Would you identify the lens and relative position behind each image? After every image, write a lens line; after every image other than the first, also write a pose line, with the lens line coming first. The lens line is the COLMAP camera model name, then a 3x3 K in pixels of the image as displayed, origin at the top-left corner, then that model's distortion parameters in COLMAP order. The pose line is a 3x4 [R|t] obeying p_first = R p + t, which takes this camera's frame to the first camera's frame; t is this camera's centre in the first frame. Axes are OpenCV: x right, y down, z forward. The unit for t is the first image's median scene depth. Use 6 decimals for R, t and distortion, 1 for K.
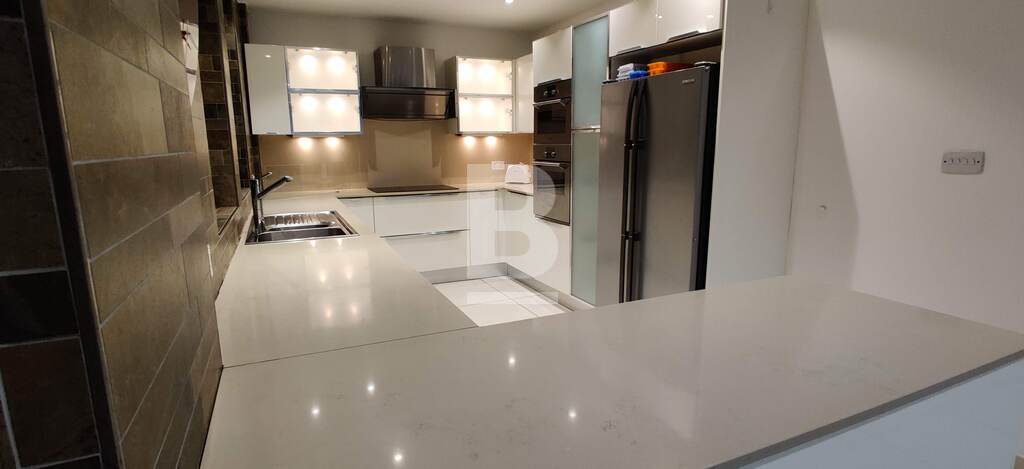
lens RADIAL K [[508.5, 0, 494.1], [0, 508.5, 241.5], [0, 0, 1]] dist [-0.014709, 0.005753]
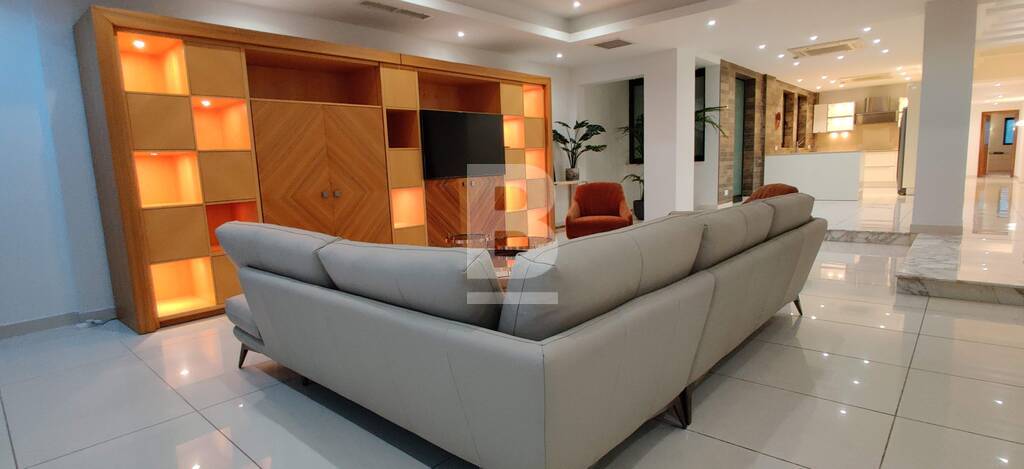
lens RADIAL K [[508.5, 0, 508.7], [0, 508.5, 241.4], [0, 0, 1]] dist [-0.014709, 0.005753]
pose [[0.421218, 0.127215, -0.897993, 1.504709], [-0.139832, 0.987384, 0.074288, 0.446367], [0.896115, 0.094277, 0.433692, -1.835824]]
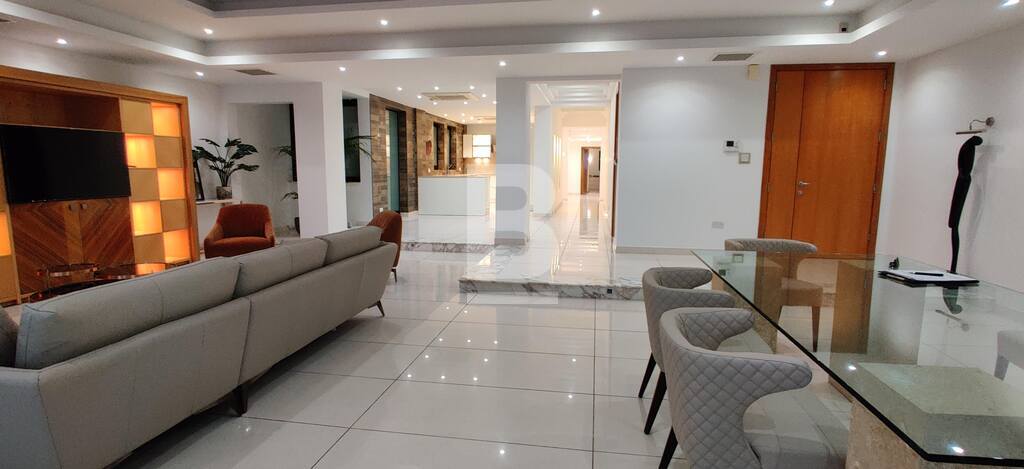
lens RADIAL K [[508.5, 0, 505.2], [0, 508.5, 242.5], [0, 0, 1]] dist [-0.014709, 0.005753]
pose [[0.838230, 0.095579, -0.536876, 1.739484], [-0.120573, 0.992637, -0.011535, 0.390594], [0.531820, 0.074402, 0.843583, -1.834641]]
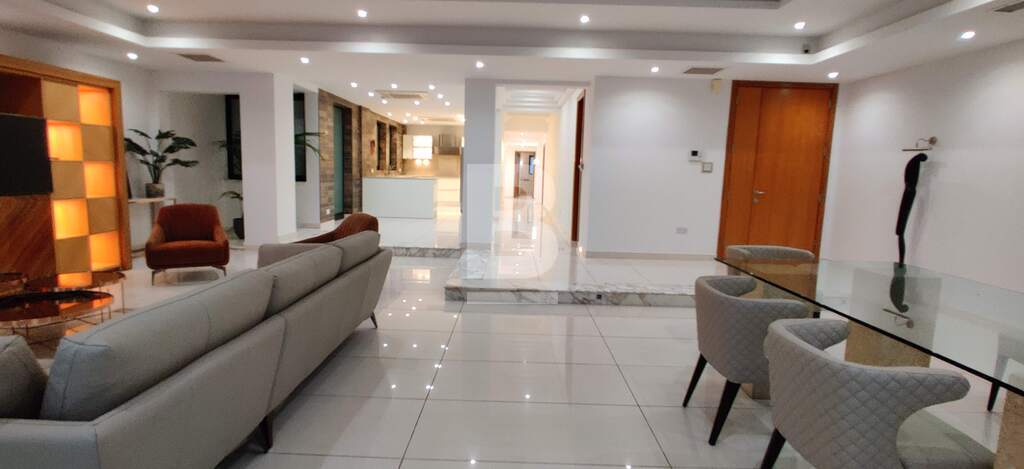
lens RADIAL K [[508.5, 0, 505.7], [0, 508.5, 237.2], [0, 0, 1]] dist [-0.014709, 0.005753]
pose [[0.912764, 0.091176, -0.398181, 1.590449], [-0.118937, 0.991857, -0.045528, 0.401247], [0.390788, 0.088915, 0.916176, -1.877430]]
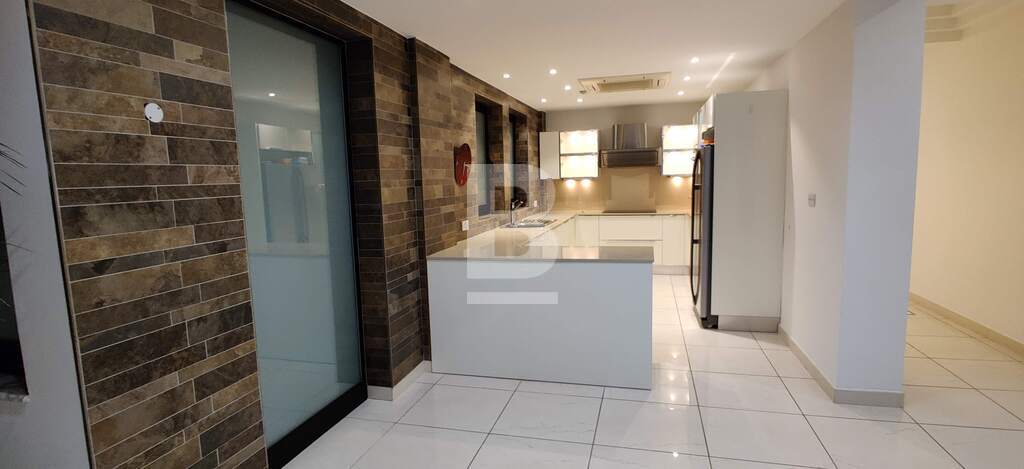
lens RADIAL K [[508.5, 0, 505.4], [0, 508.5, 240.9], [0, 0, 1]] dist [-0.014709, 0.005753]
pose [[0.779025, 0.063870, -0.623732, 0.549982], [-0.098876, 0.994865, -0.021620, 0.059346], [0.619148, 0.078514, 0.781339, -0.472180]]
